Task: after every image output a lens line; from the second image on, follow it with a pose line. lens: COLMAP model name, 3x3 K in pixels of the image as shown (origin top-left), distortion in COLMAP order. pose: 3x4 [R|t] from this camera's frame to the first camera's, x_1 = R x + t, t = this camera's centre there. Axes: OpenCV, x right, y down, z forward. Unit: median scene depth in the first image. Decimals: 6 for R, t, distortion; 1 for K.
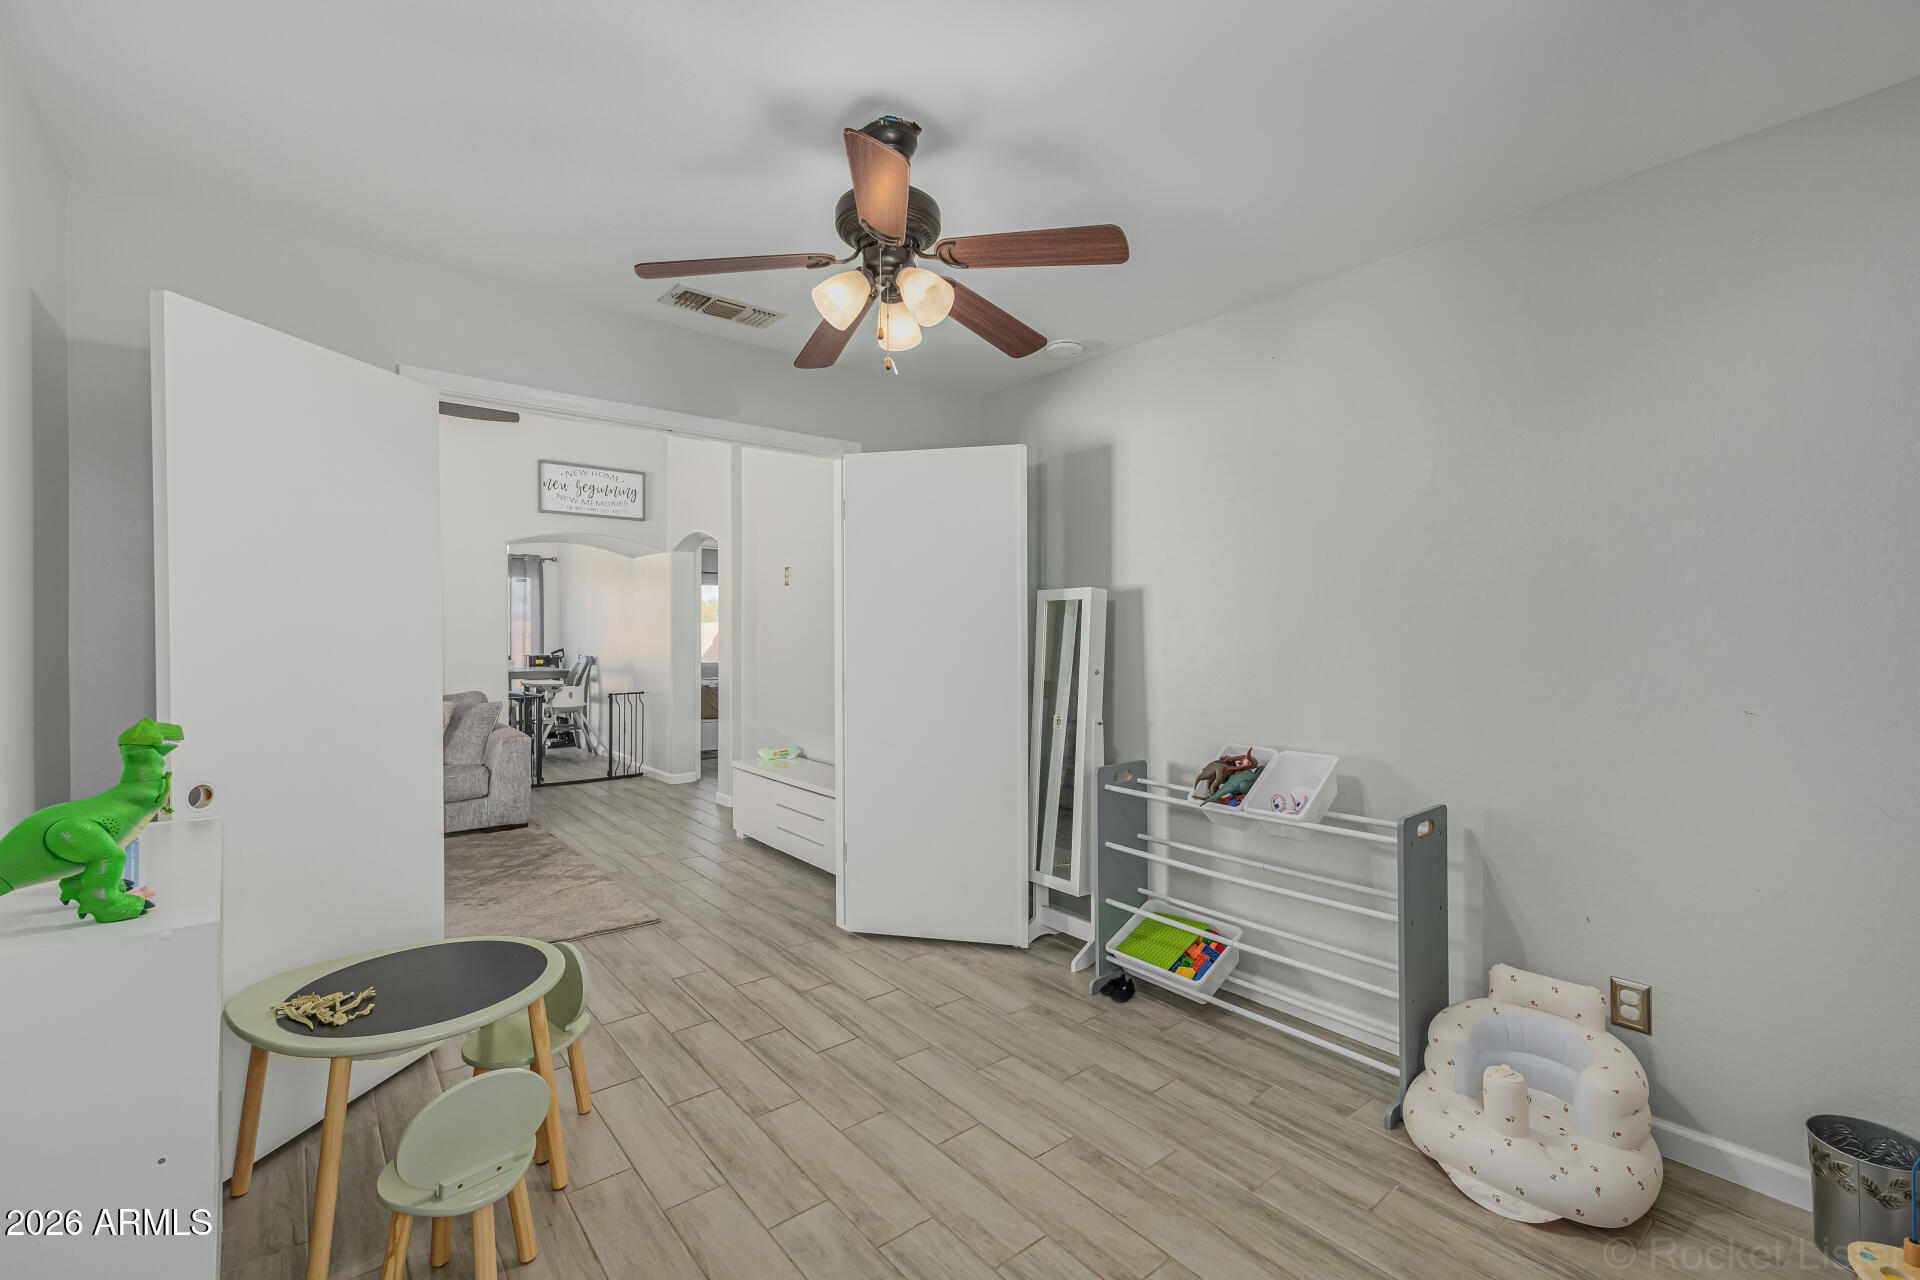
lens RADIAL K [[790.3, 0, 960.0], [0, 790.3, 640.0], [0, 0, 1]] dist [0.001614, 0.000025]
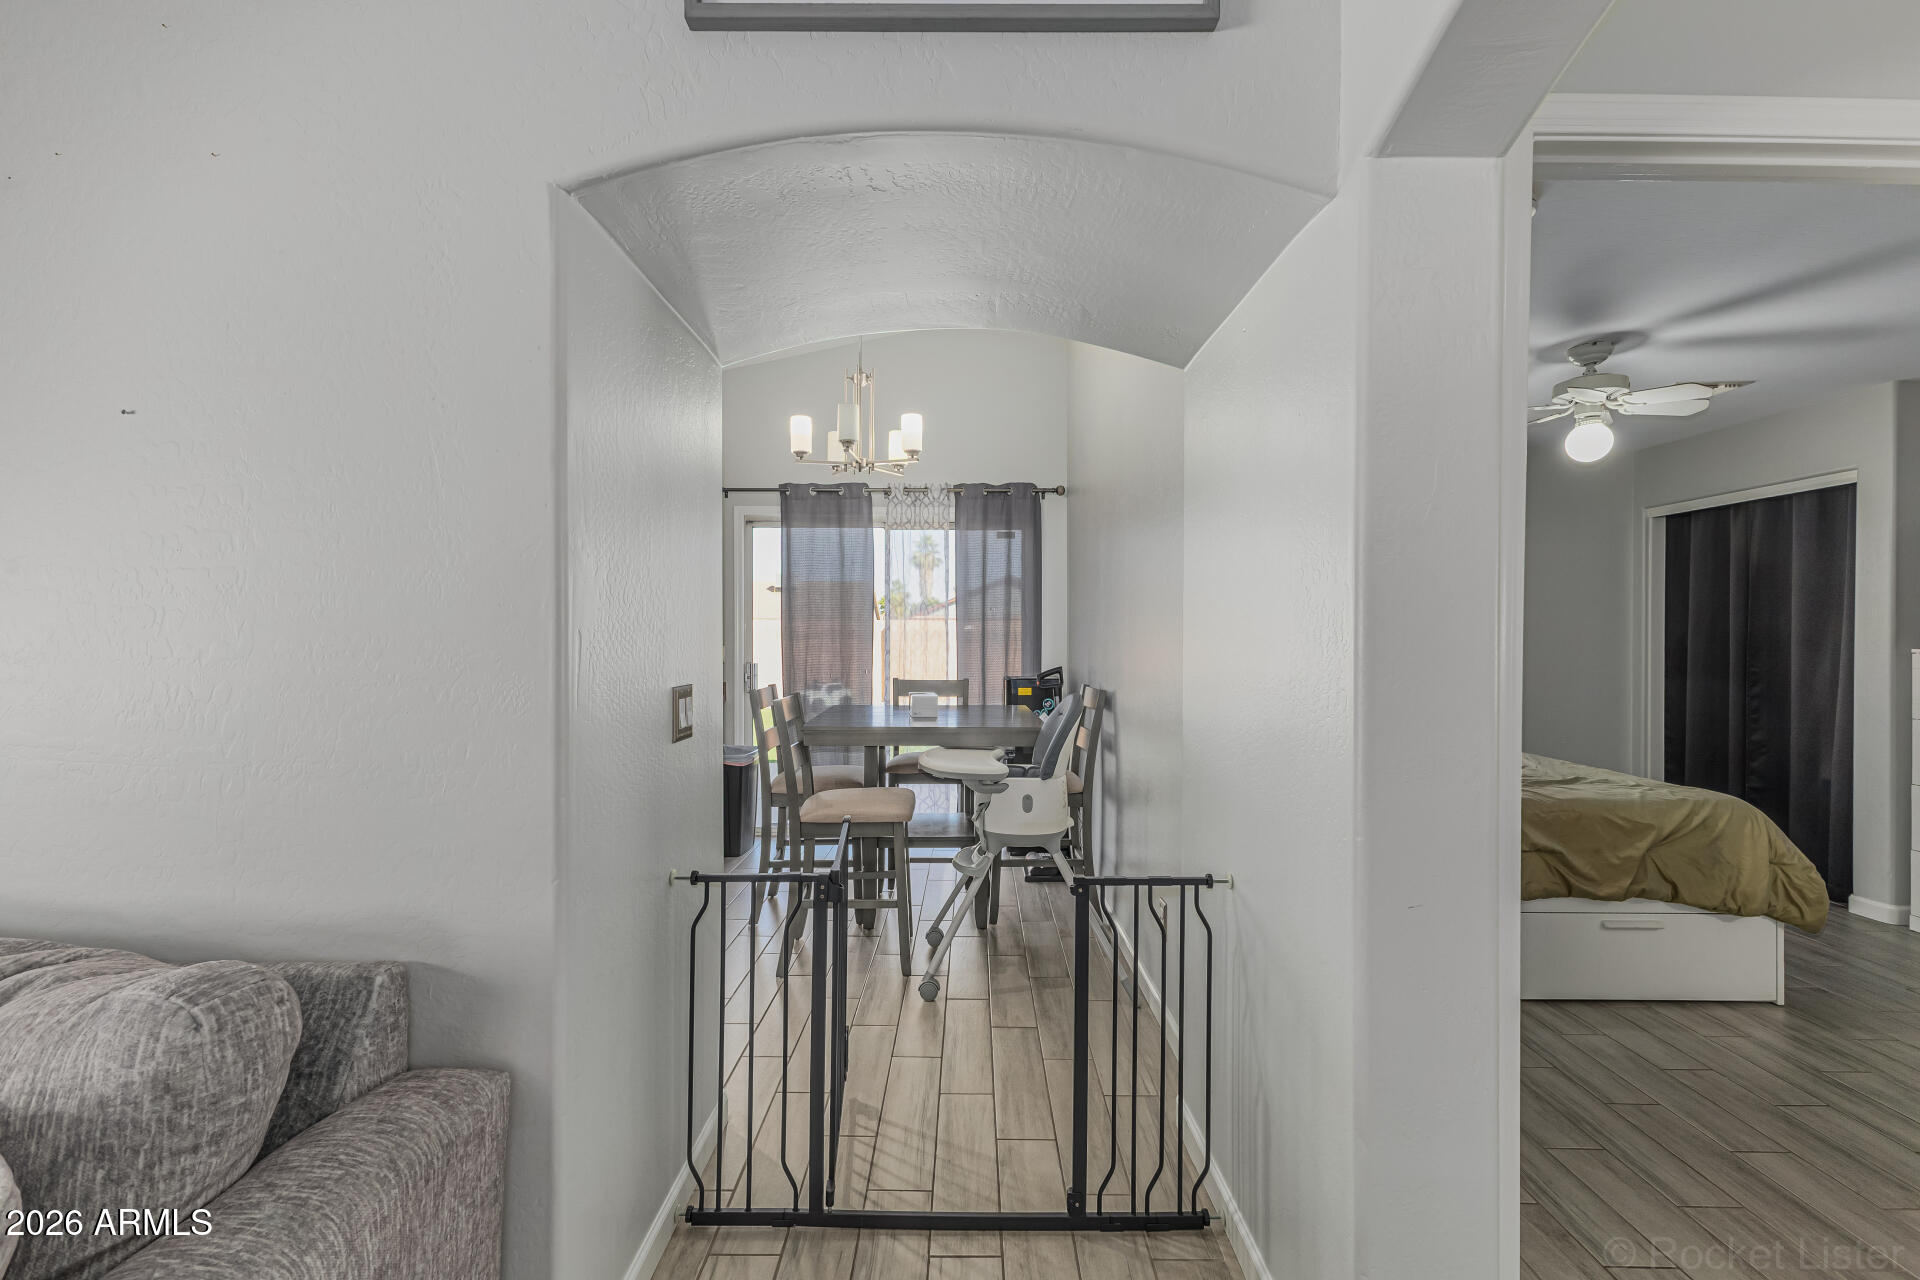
lens RADIAL K [[796.6, 0, 960.0], [0, 796.6, 640.0], [0, 0, 1]] dist [-0.000179, -0.000172]
pose [[0.753493, 0.005749, -0.657431, -0.342909], [-0.008072, 0.999967, -0.000508, -0.006659], [0.657407, 0.005689, 0.753515, 0.877726]]
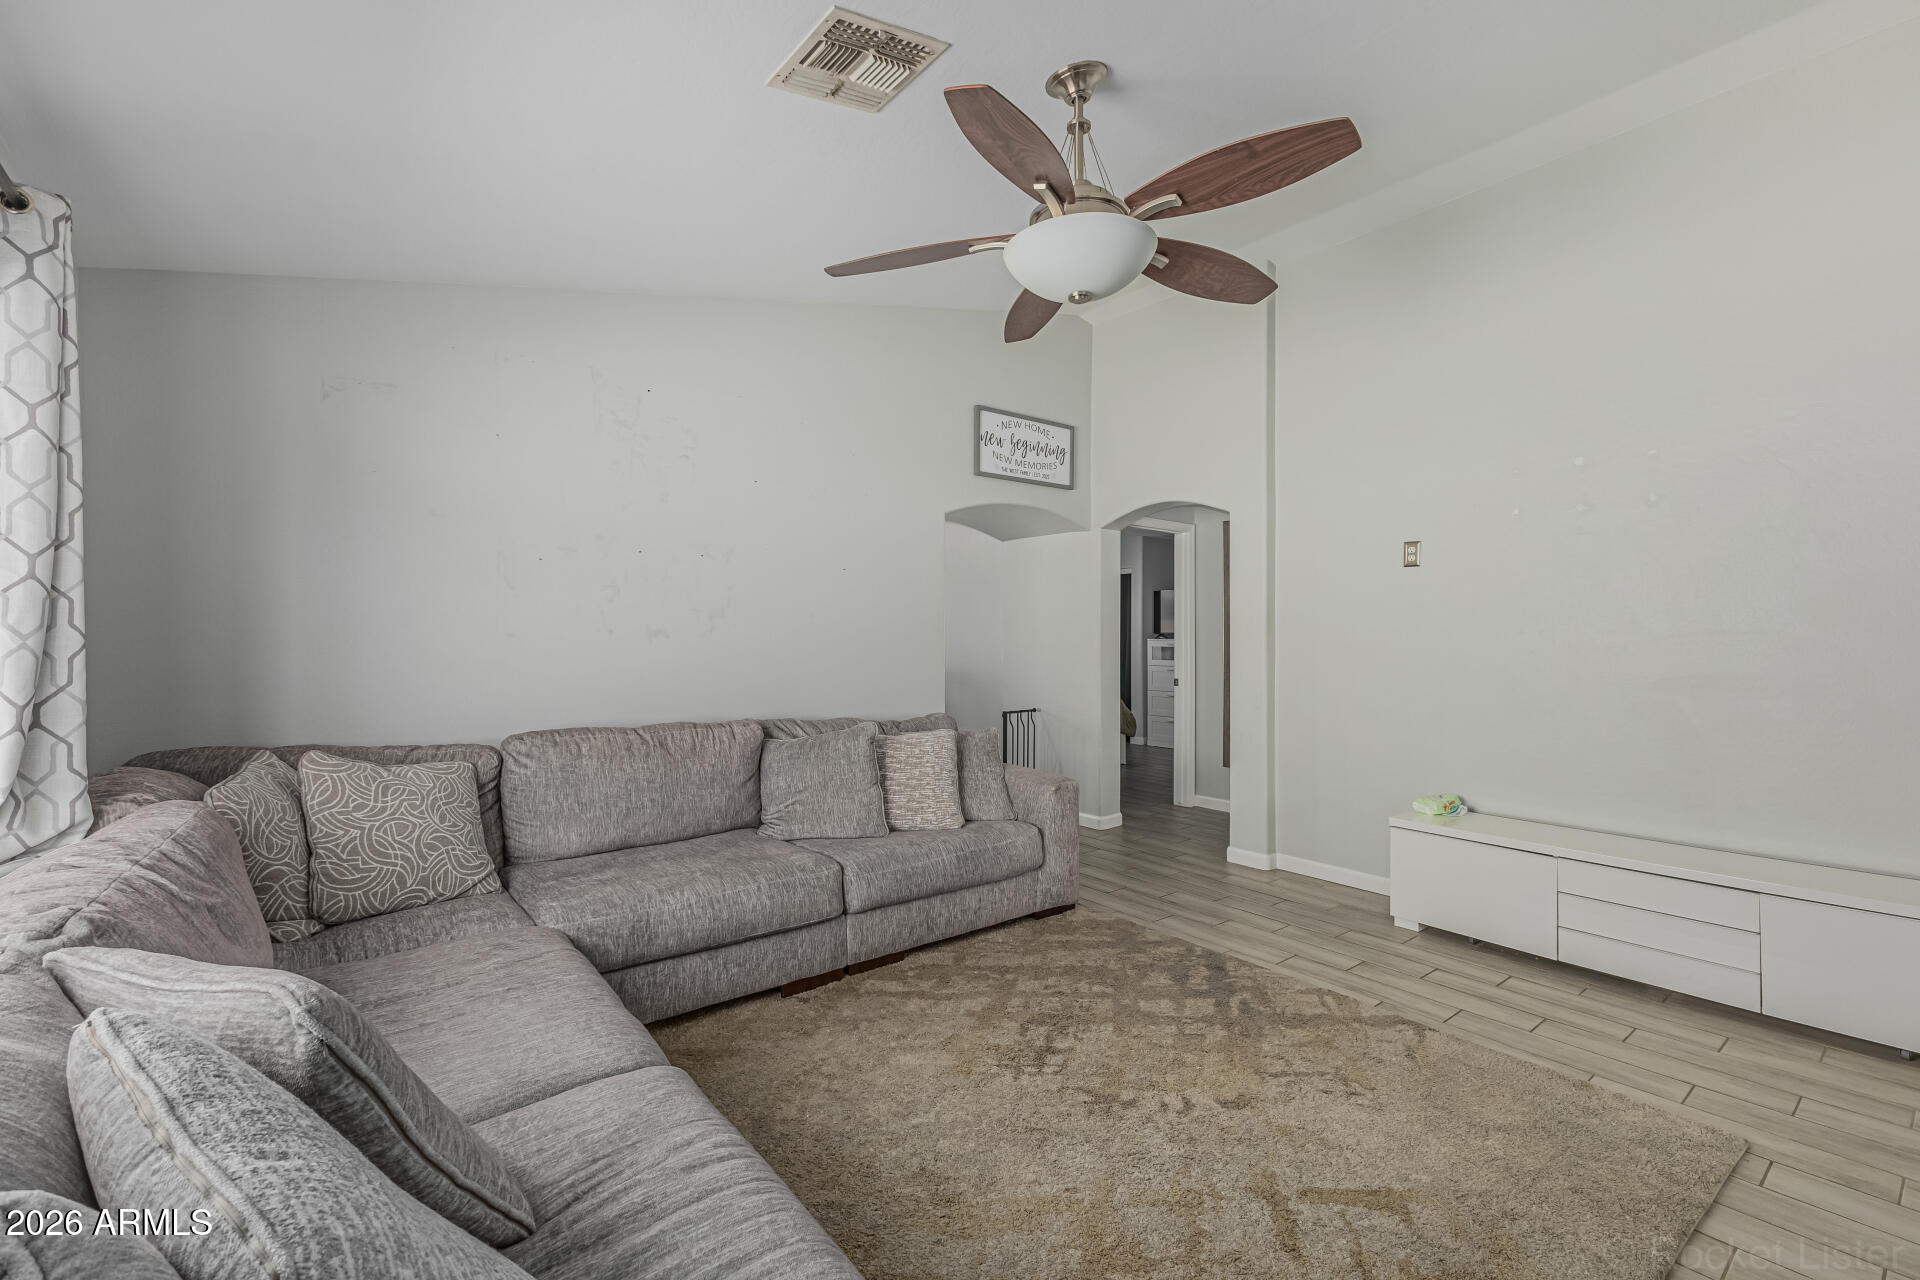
lens RADIAL K [[796.6, 0, 960.0], [0, 796.6, 640.0], [0, 0, 1]] dist [-0.000179, -0.000172]
pose [[0.999604, -0.000368, -0.028130, -0.517687], [0.000287, 0.999996, -0.002894, -0.001202], [0.028131, 0.002884, 0.999600, 0.233530]]
